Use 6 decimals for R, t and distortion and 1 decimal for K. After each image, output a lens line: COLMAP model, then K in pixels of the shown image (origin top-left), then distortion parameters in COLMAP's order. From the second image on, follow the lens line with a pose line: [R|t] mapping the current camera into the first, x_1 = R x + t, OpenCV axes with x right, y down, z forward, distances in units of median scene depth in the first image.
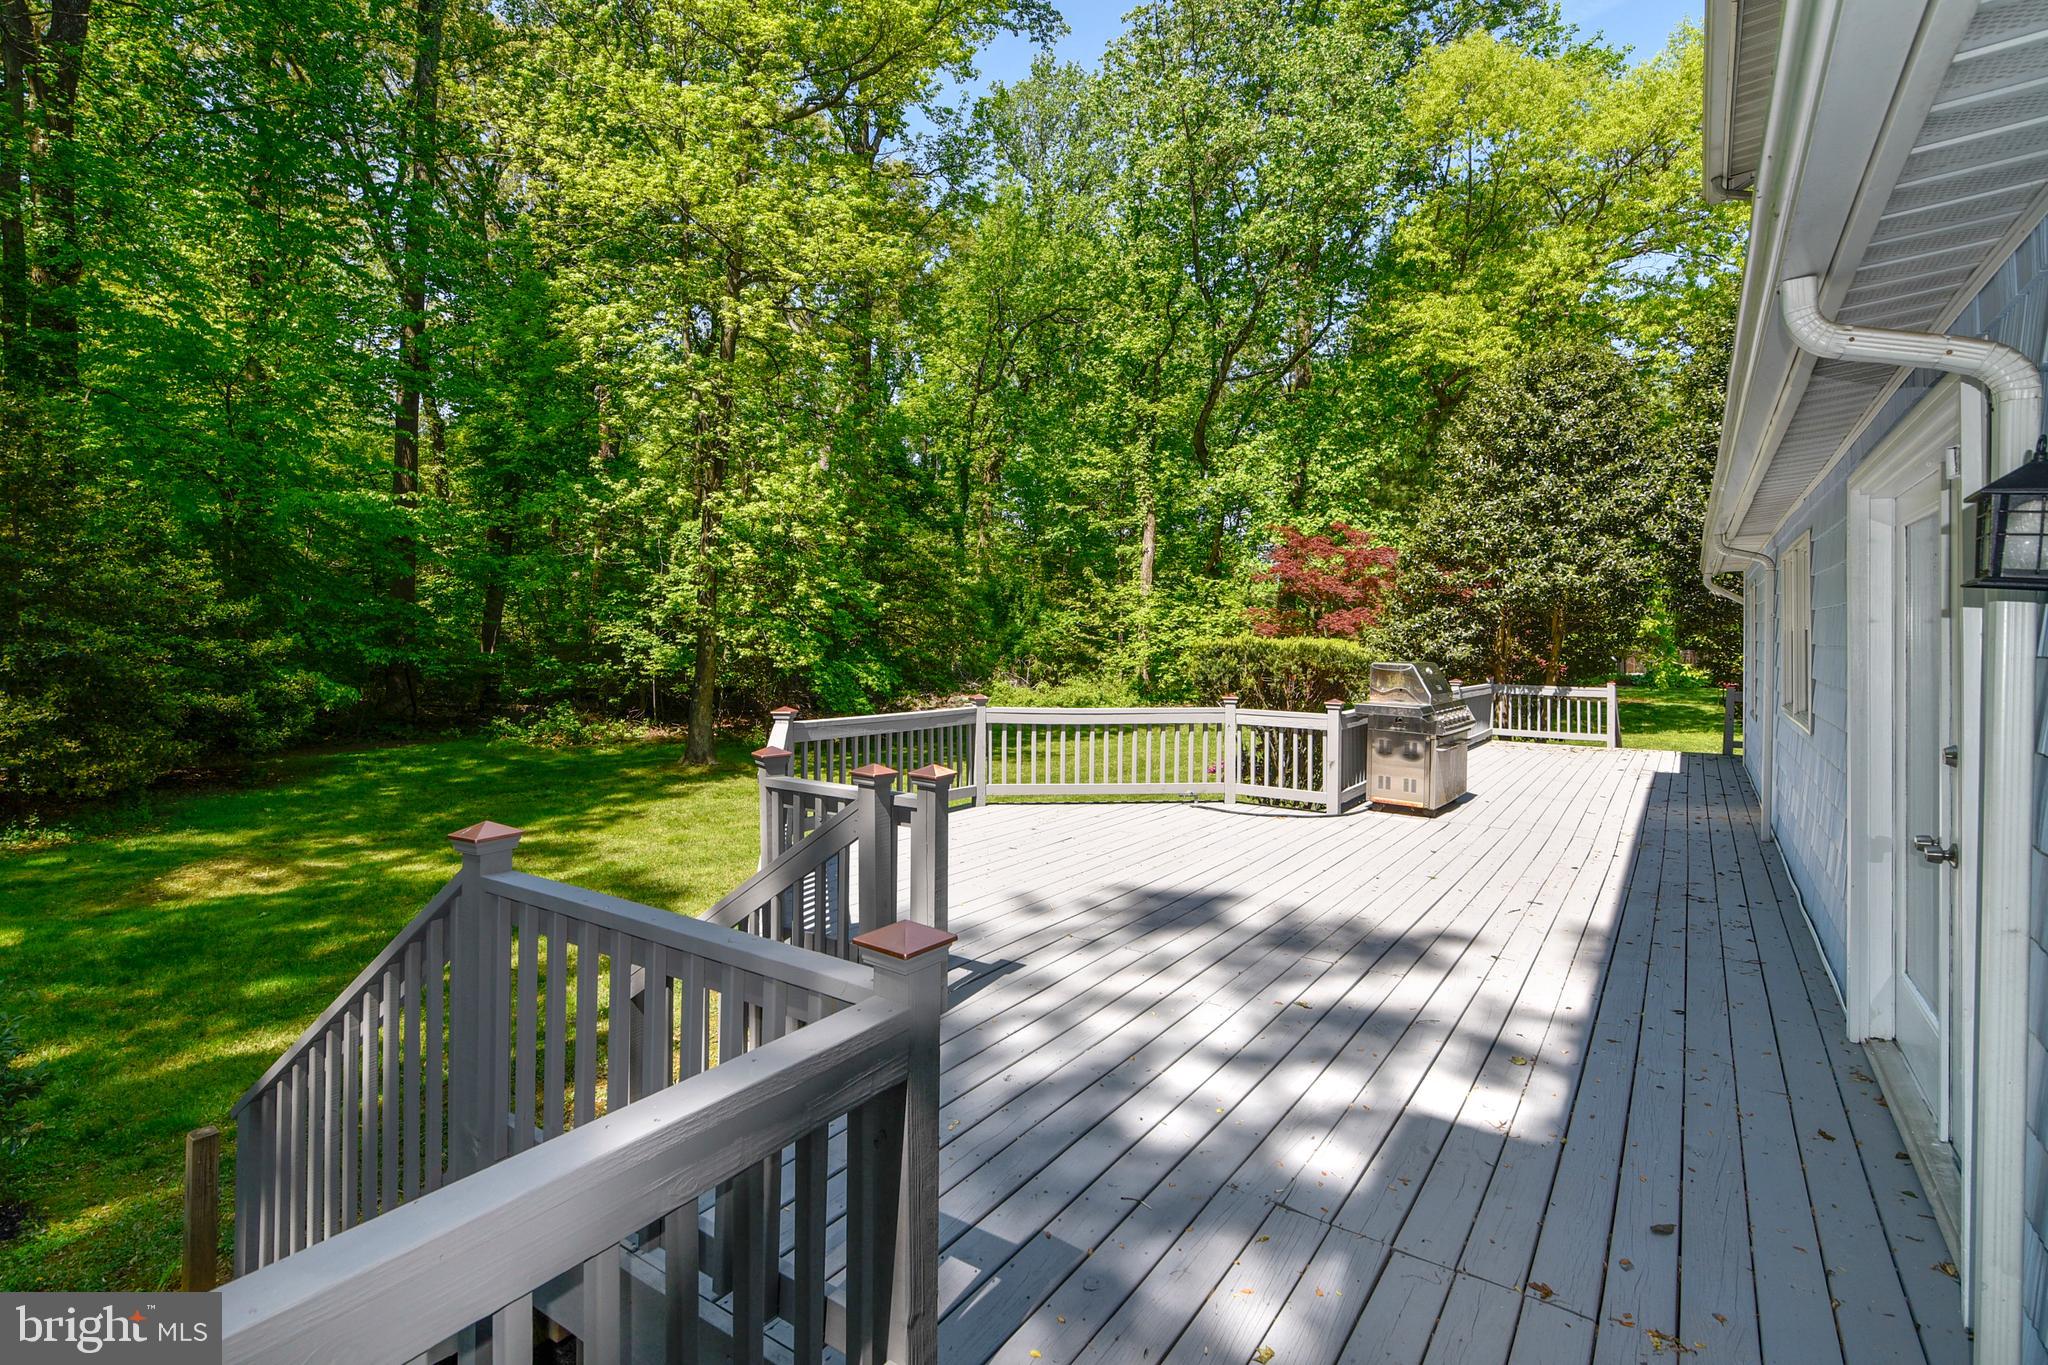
lens RADIAL K [[941.8, 0, 1023.5], [0, 941.8, 624.3], [0, 0, 1]] dist [-0.000139, -0.000342]
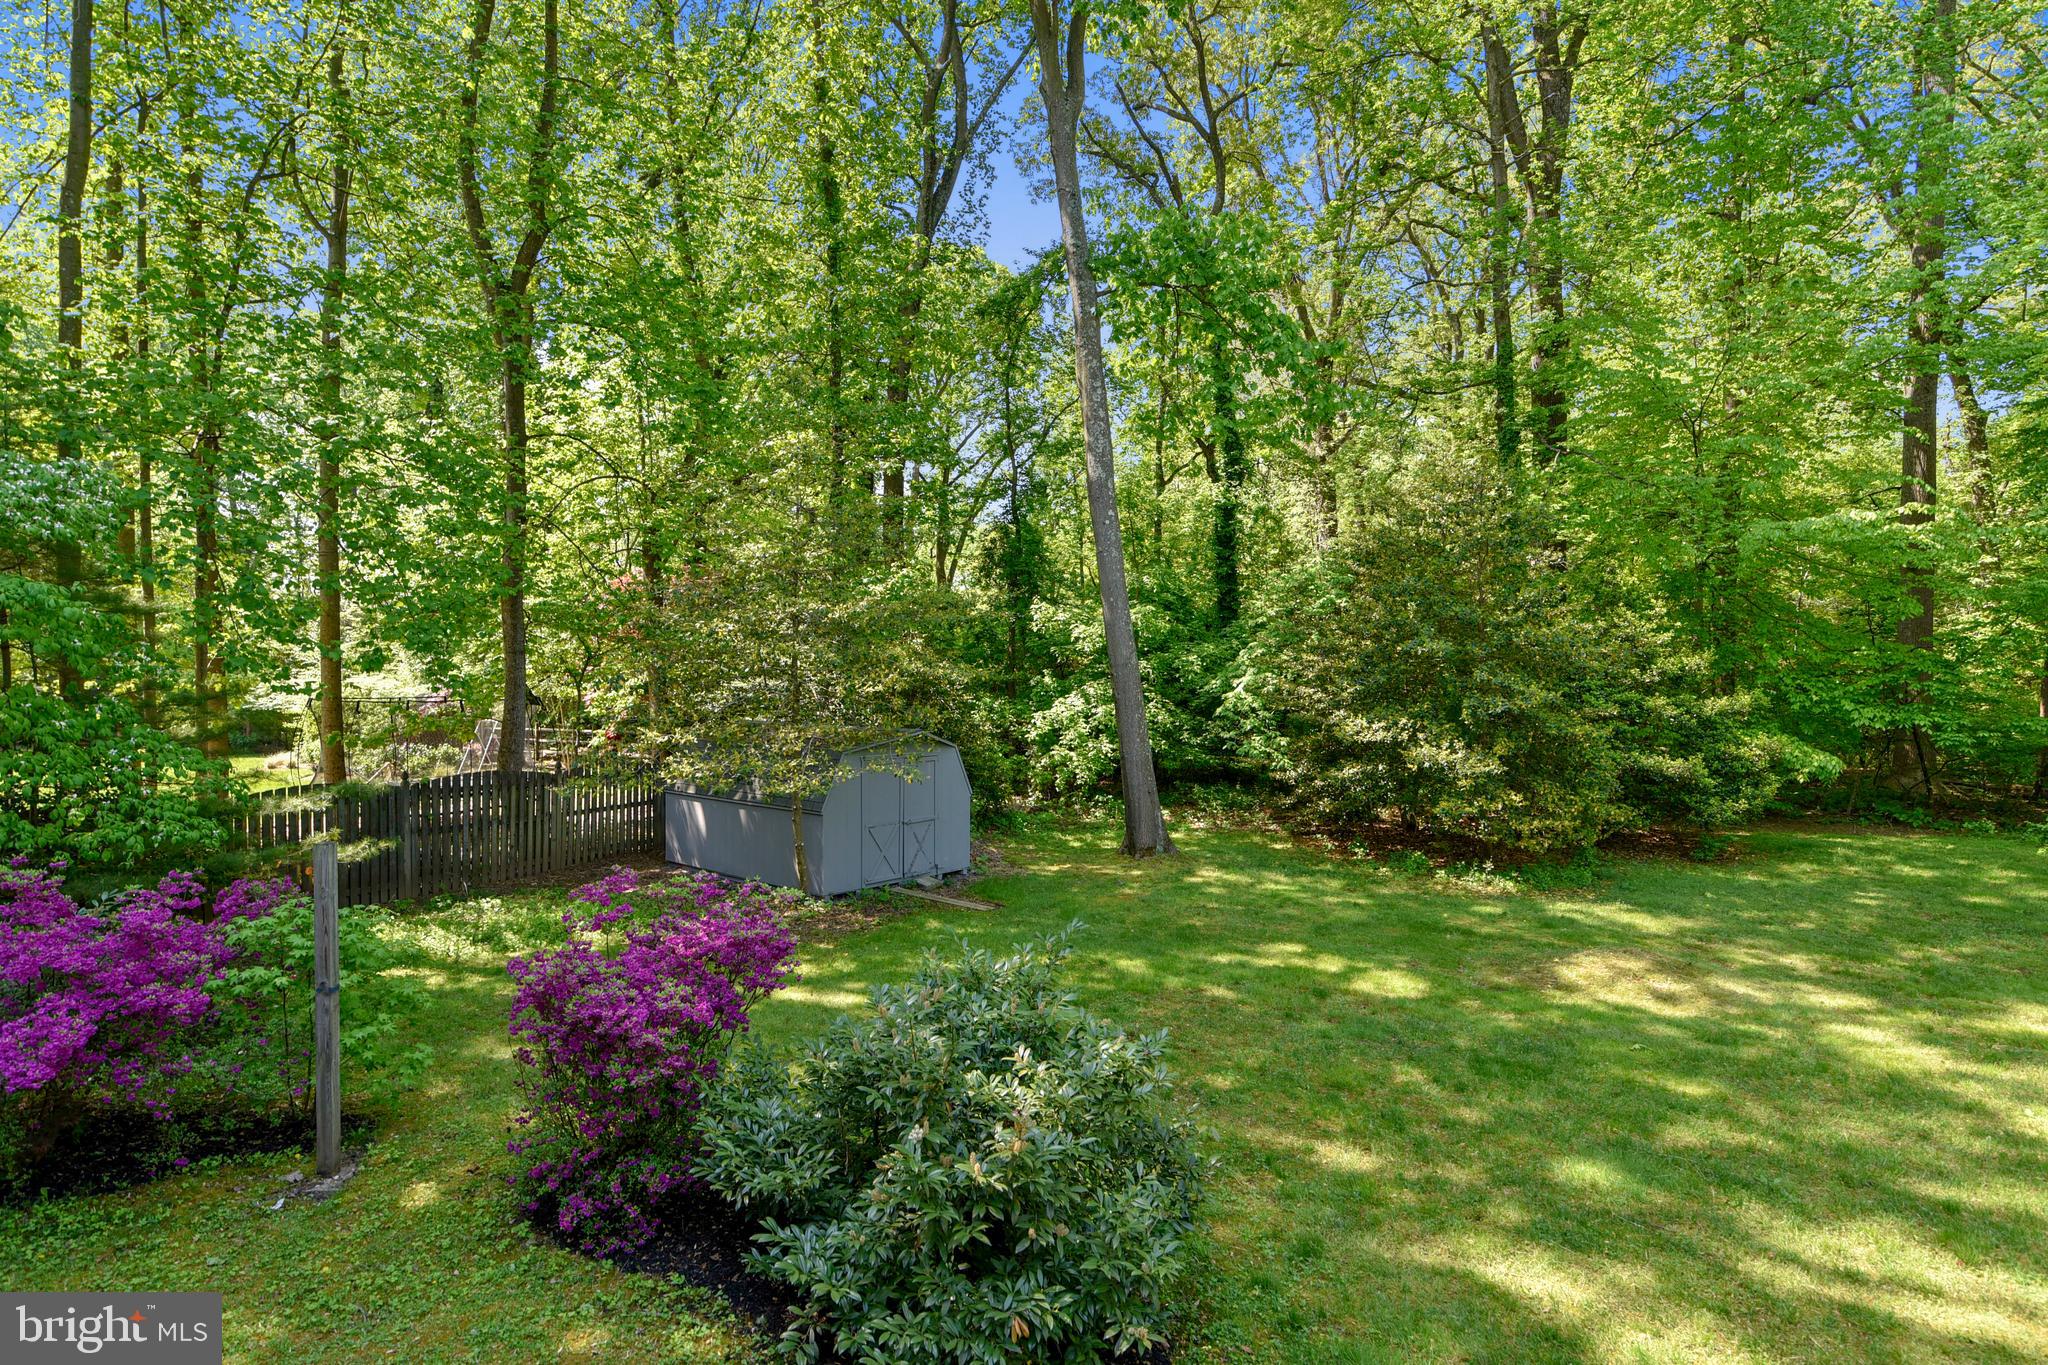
lens RADIAL K [[1015.0, 0, 1024.0], [0, 1015.0, 682.5], [0, 0, 1]] dist [-0.003644, -0.001219]
pose [[0.247997, 0.001173, -0.968760, -0.054764], [0.004132, 0.999989, 0.002269, -0.001670], [0.968752, -0.004565, 0.247990, 0.146723]]
